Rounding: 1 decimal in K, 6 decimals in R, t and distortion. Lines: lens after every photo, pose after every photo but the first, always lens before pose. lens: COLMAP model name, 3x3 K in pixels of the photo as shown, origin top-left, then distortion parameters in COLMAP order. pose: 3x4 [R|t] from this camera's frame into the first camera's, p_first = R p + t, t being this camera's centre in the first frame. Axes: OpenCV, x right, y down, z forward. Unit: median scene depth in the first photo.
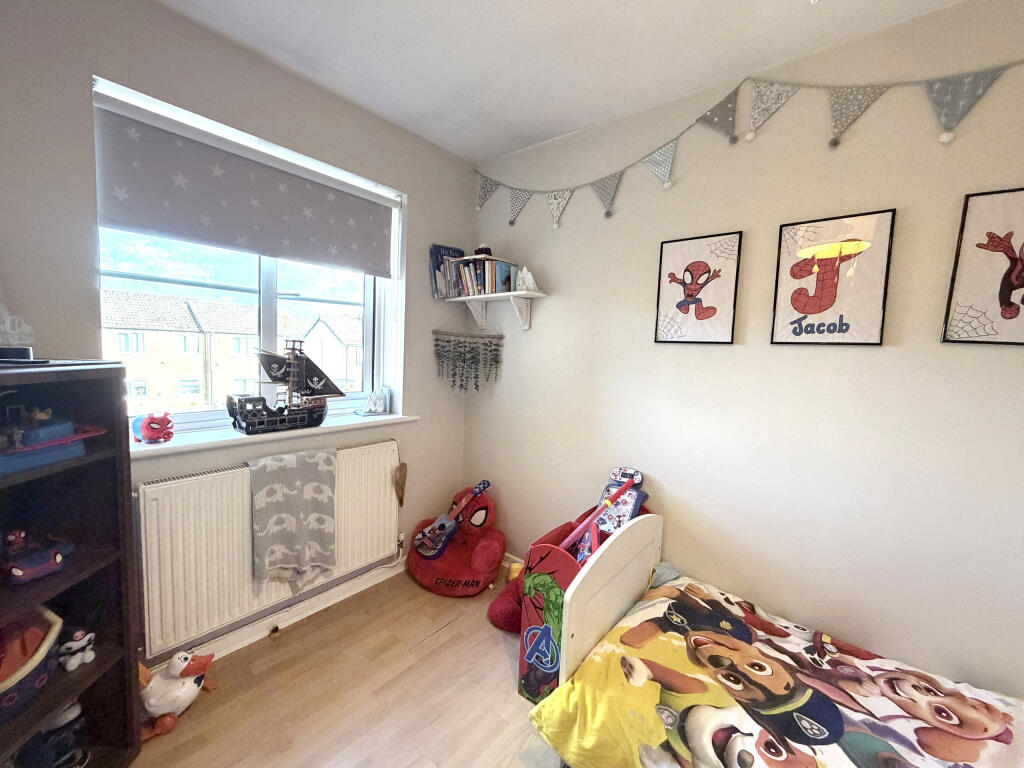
lens RADIAL K [[406.4, 0, 509.6], [0, 406.4, 384.1], [0, 0, 1]] dist [0.000579, 0.000180]
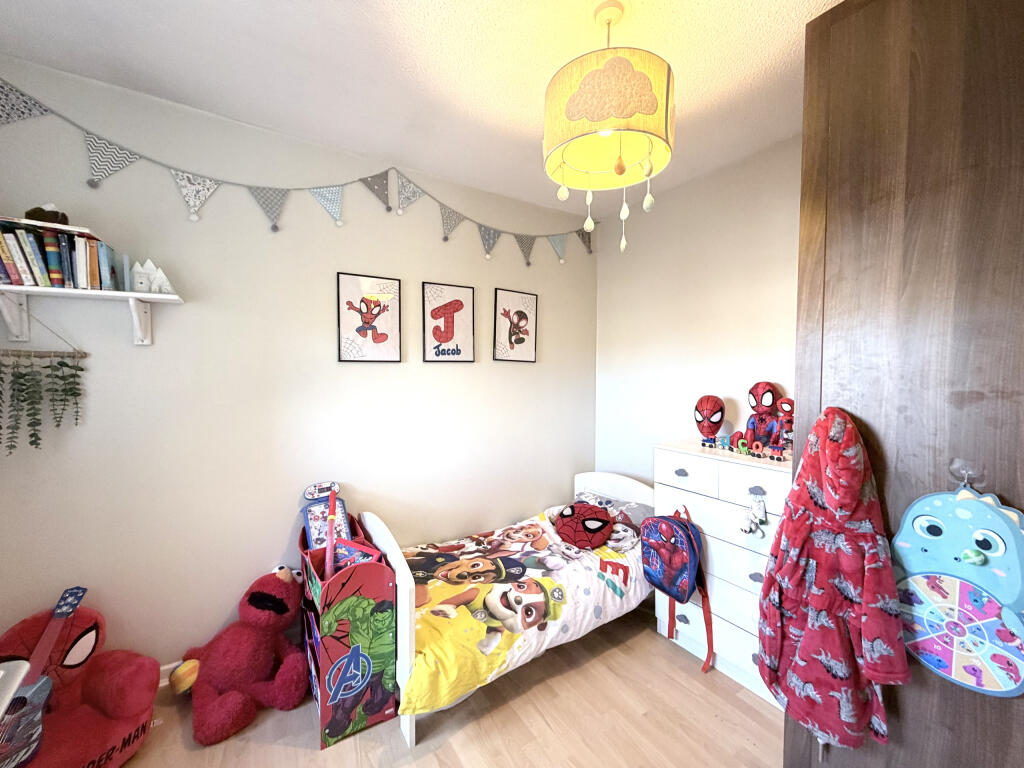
lens RADIAL K [[406.4, 0, 508.6], [0, 406.4, 384.6], [0, 0, 1]] dist [0.000579, 0.000180]
pose [[0.321139, -0.076682, 0.943923, -0.666174], [0.090264, 0.994657, 0.050095, -0.066572], [-0.942721, 0.069115, 0.326344, 0.255937]]
